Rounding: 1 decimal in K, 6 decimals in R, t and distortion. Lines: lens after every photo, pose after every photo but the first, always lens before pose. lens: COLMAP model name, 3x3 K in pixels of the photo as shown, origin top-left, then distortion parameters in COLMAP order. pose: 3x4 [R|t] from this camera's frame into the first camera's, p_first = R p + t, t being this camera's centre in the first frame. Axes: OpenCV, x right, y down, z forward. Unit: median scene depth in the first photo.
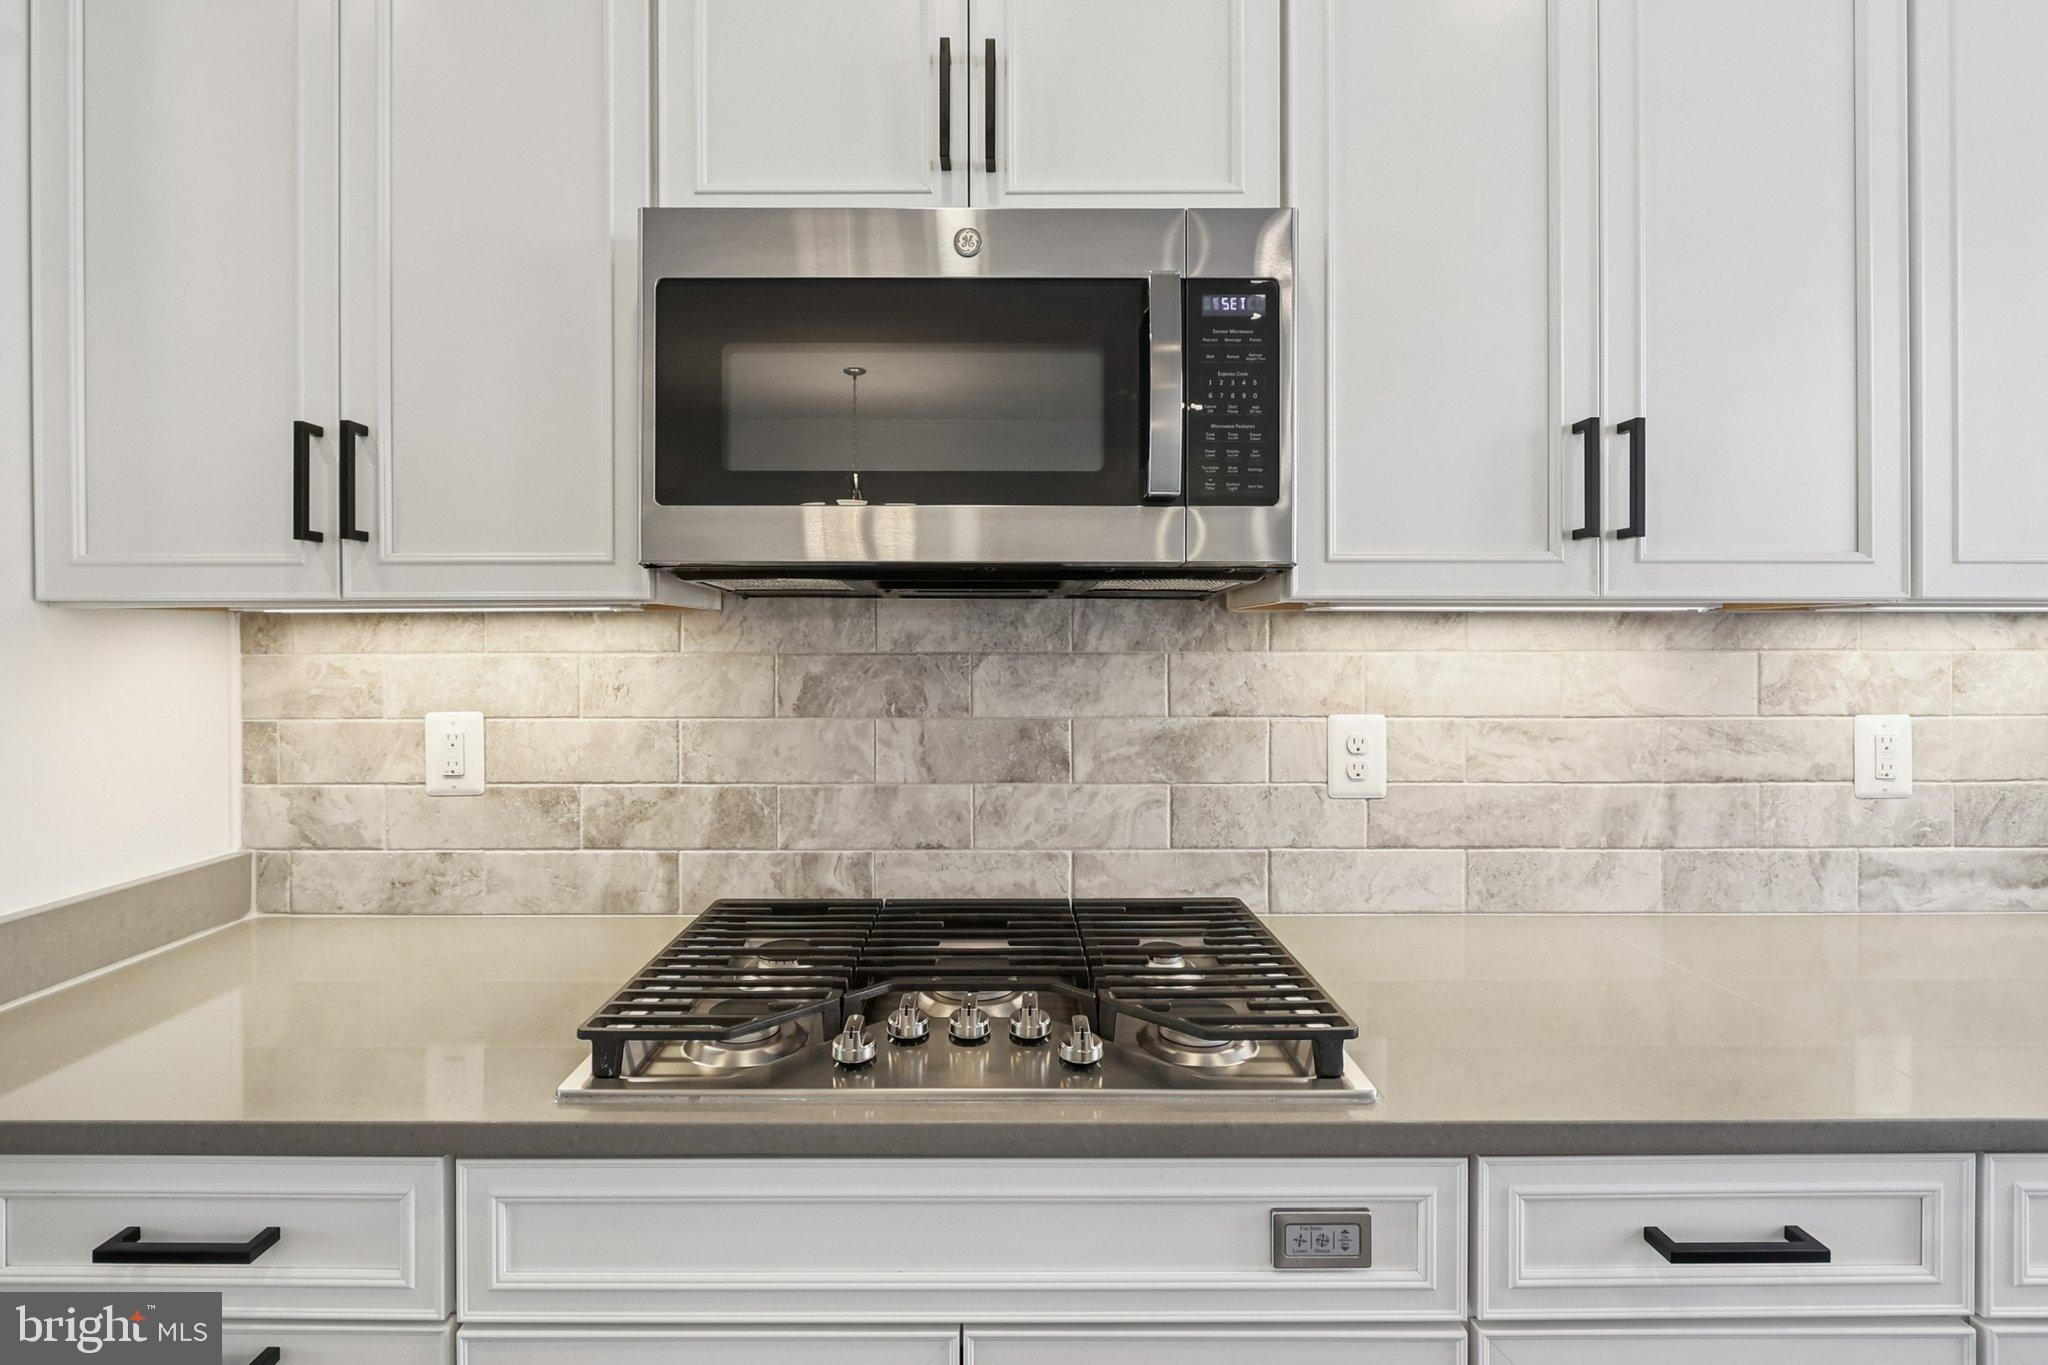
lens RADIAL K [[982.3, 0, 1002.6], [0, 982.3, 639.8], [0, 0, 1]] dist [0.002529, 0.000240]
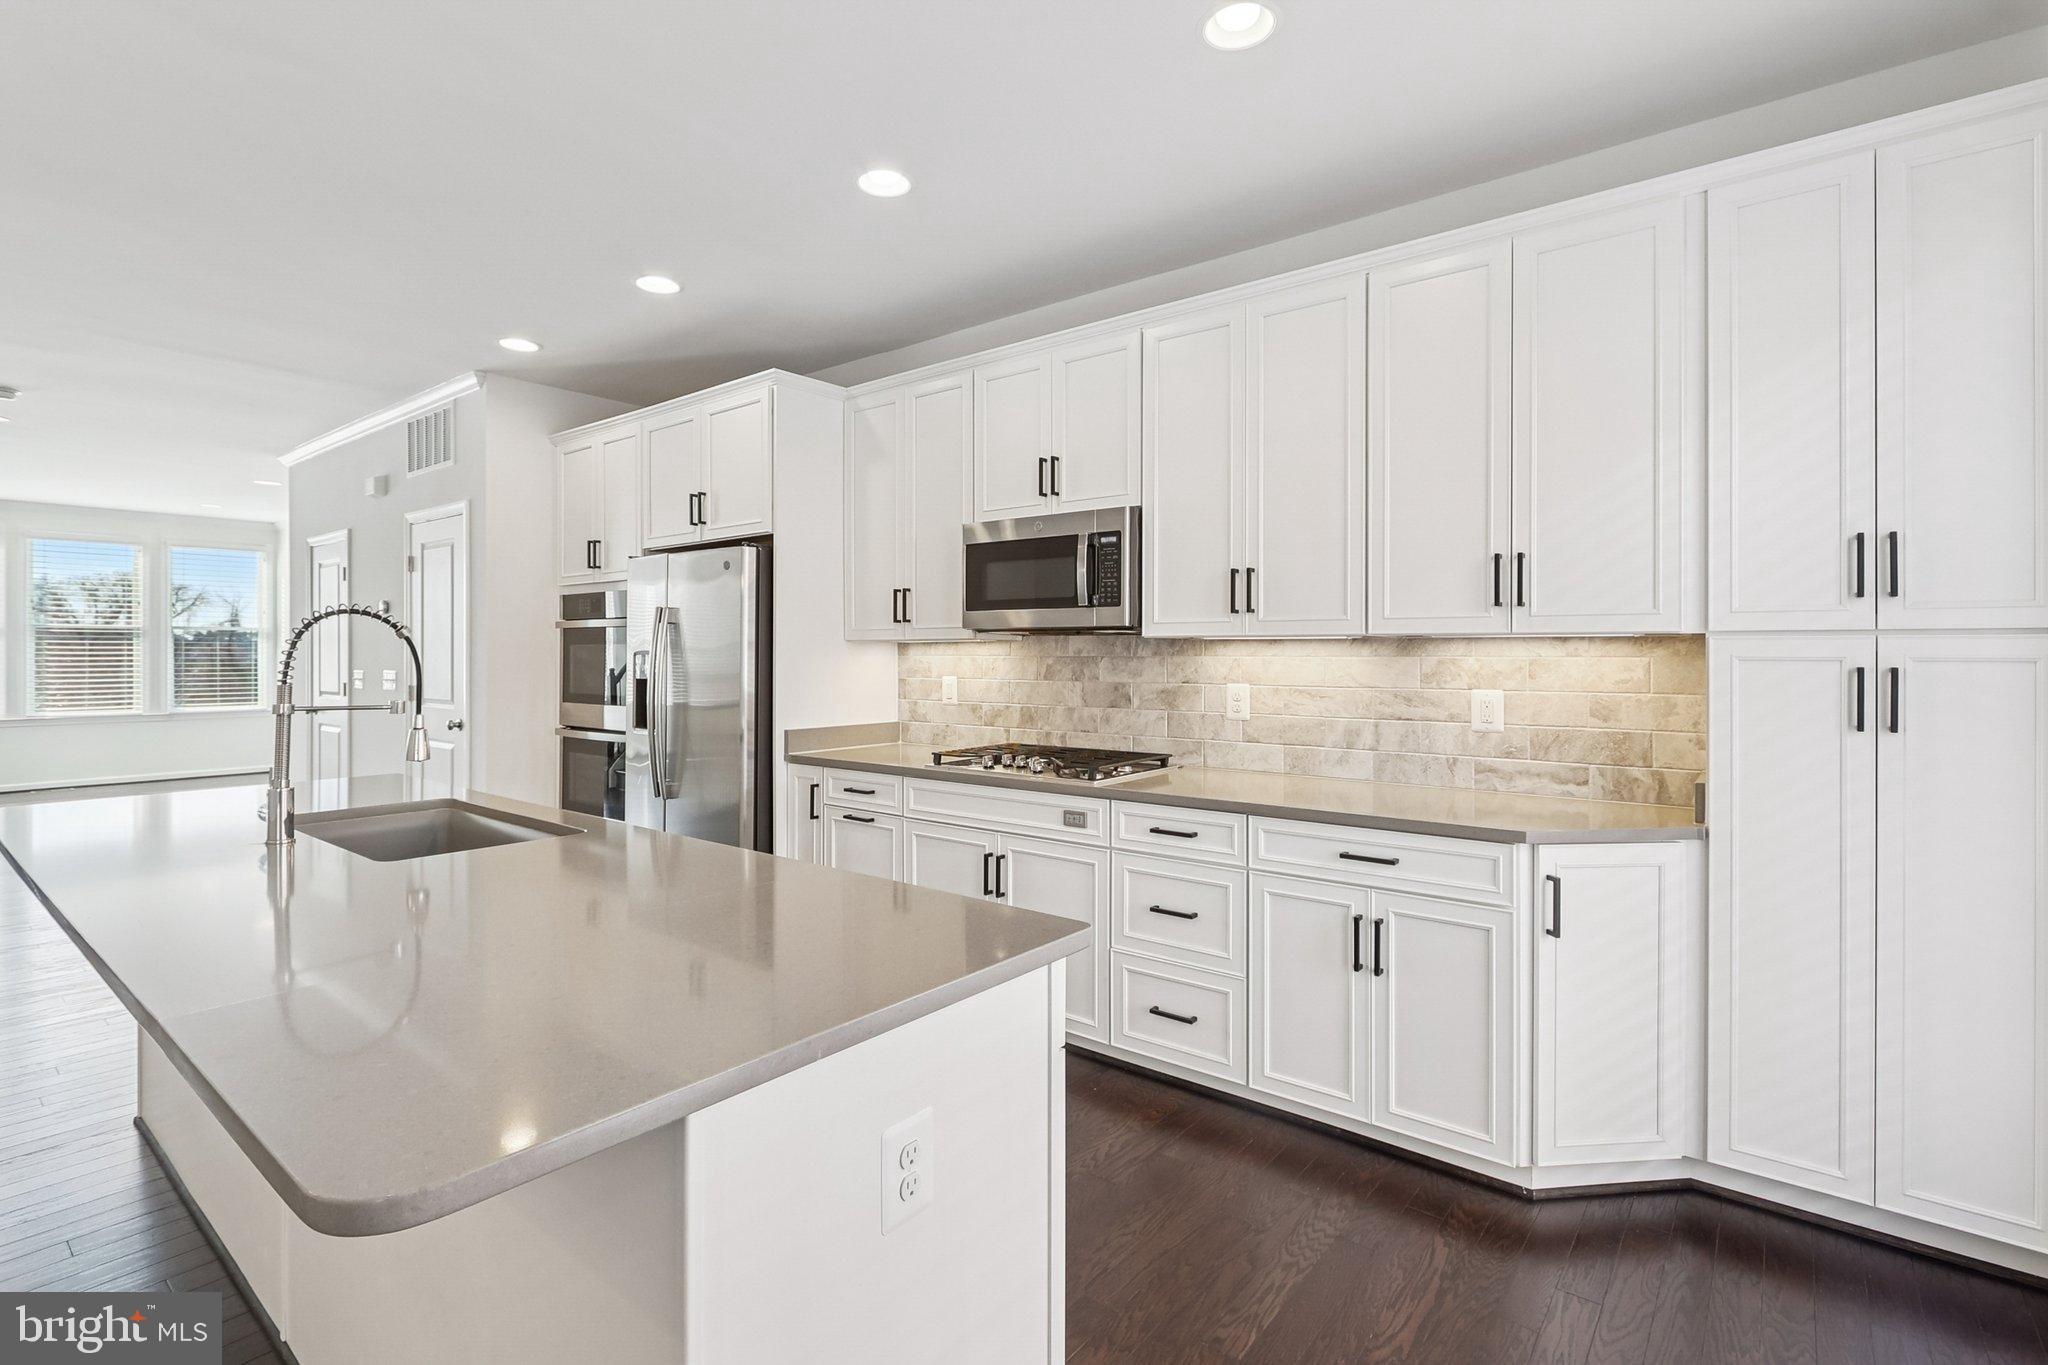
lens RADIAL K [[982.3, 0, 1002.6], [0, 982.3, 639.8], [0, 0, 1]] dist [0.002529, 0.000240]
pose [[0.768755, -0.007449, -0.639500, 1.406961], [0.000147, 0.999934, -0.011471, -0.000253], [0.639544, 0.008724, 0.768705, -1.119353]]
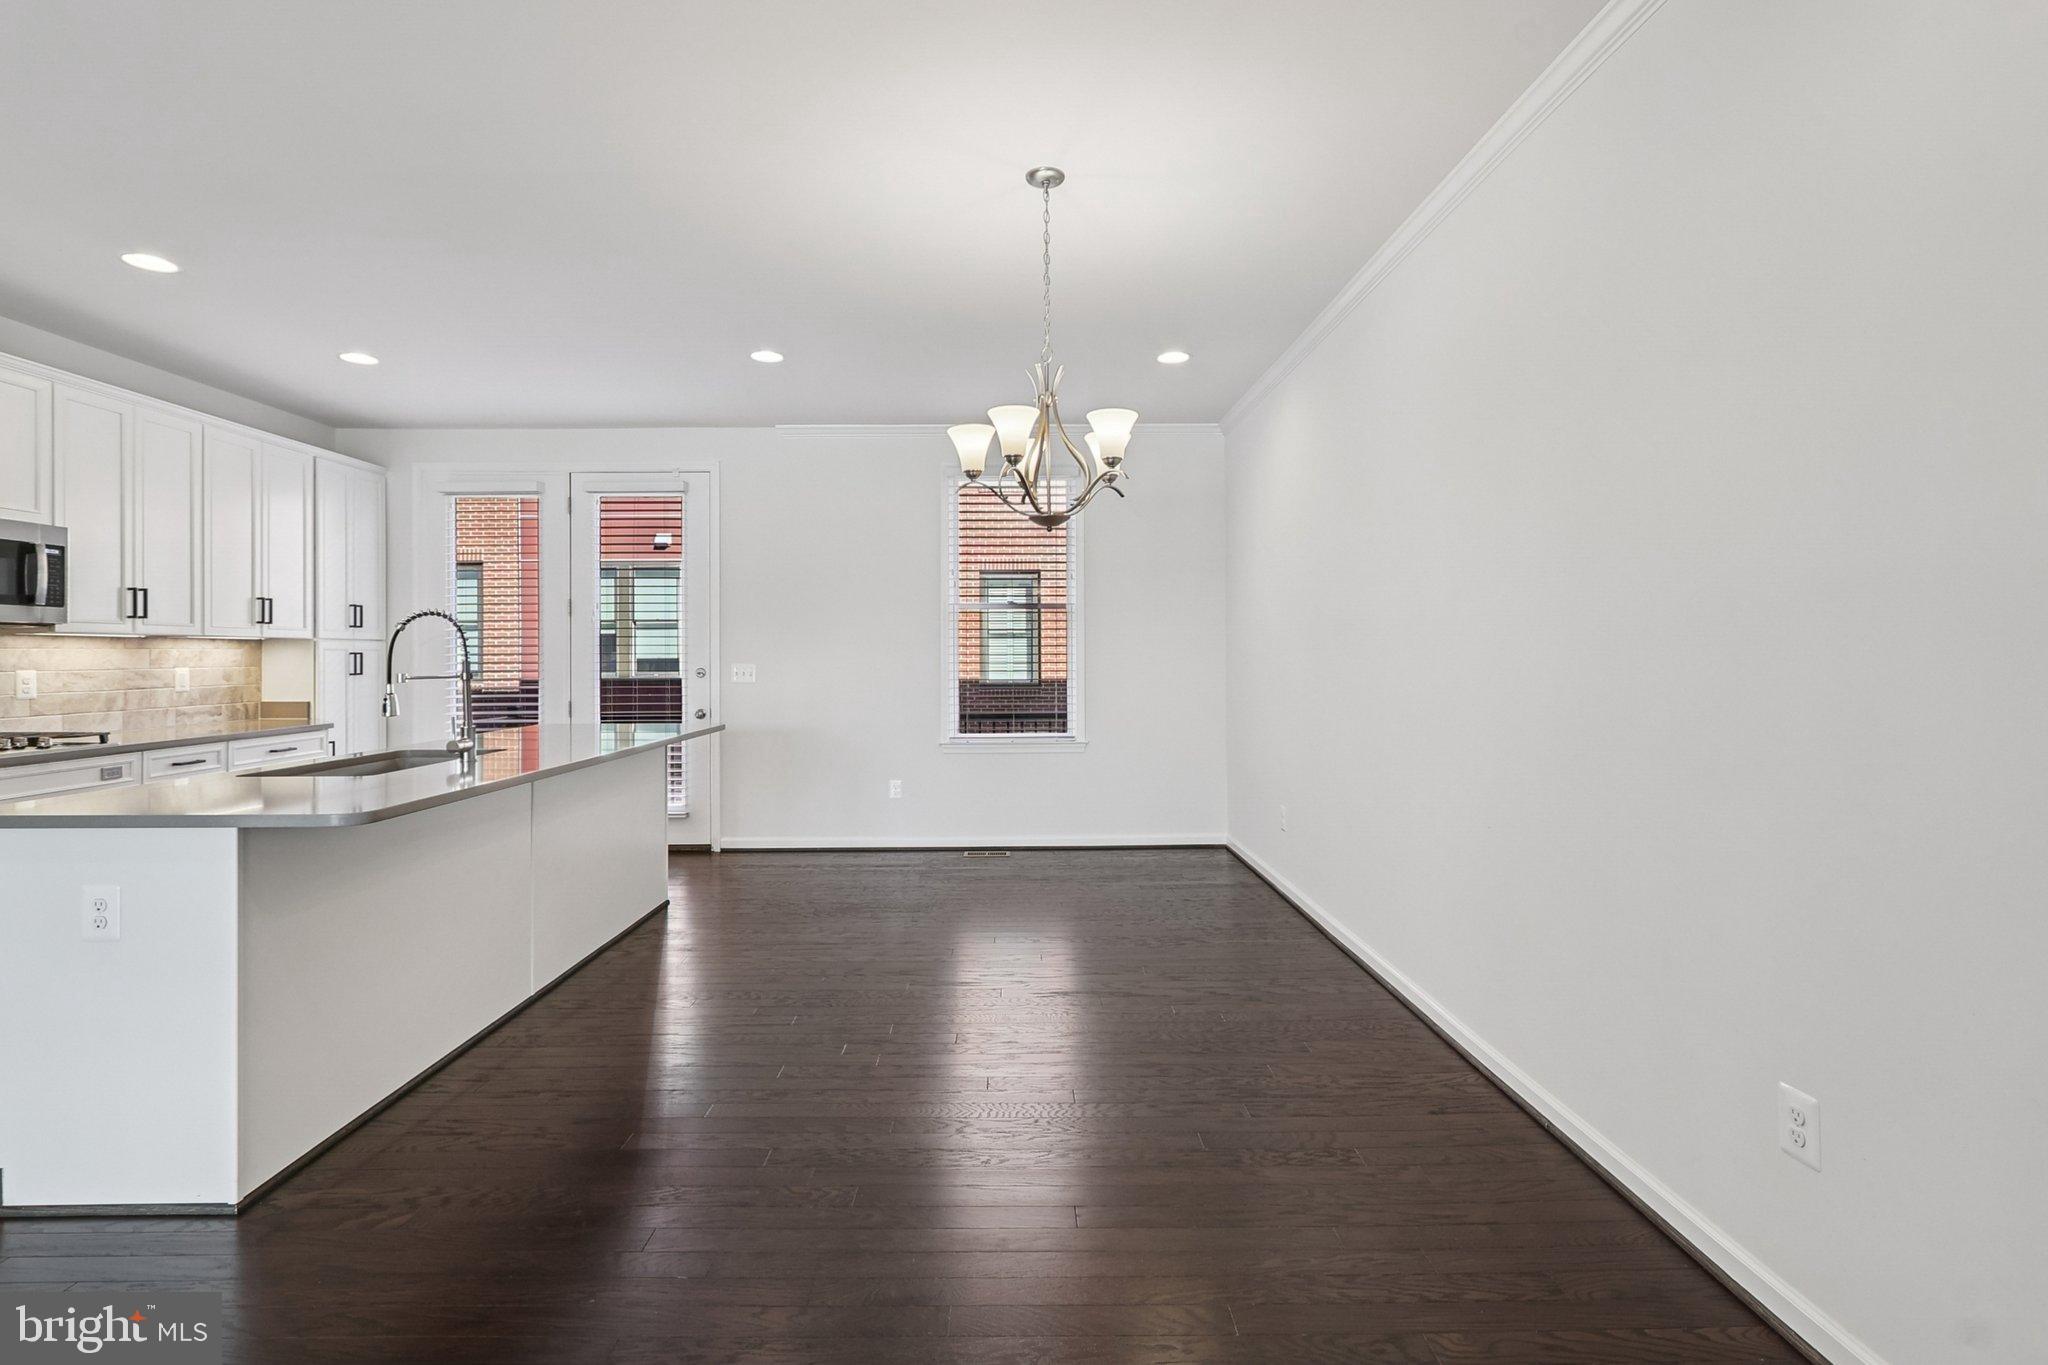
lens RADIAL K [[948.5, 0, 1018.3], [0, 948.5, 655.0], [0, 0, 1]] dist [-0.000341, -0.005974]
pose [[-0.010856, -0.001574, 0.999940, -2.423488], [0.003075, 0.999994, 0.001608, 0.035524], [-0.999936, 0.003092, -0.010852, -1.873386]]
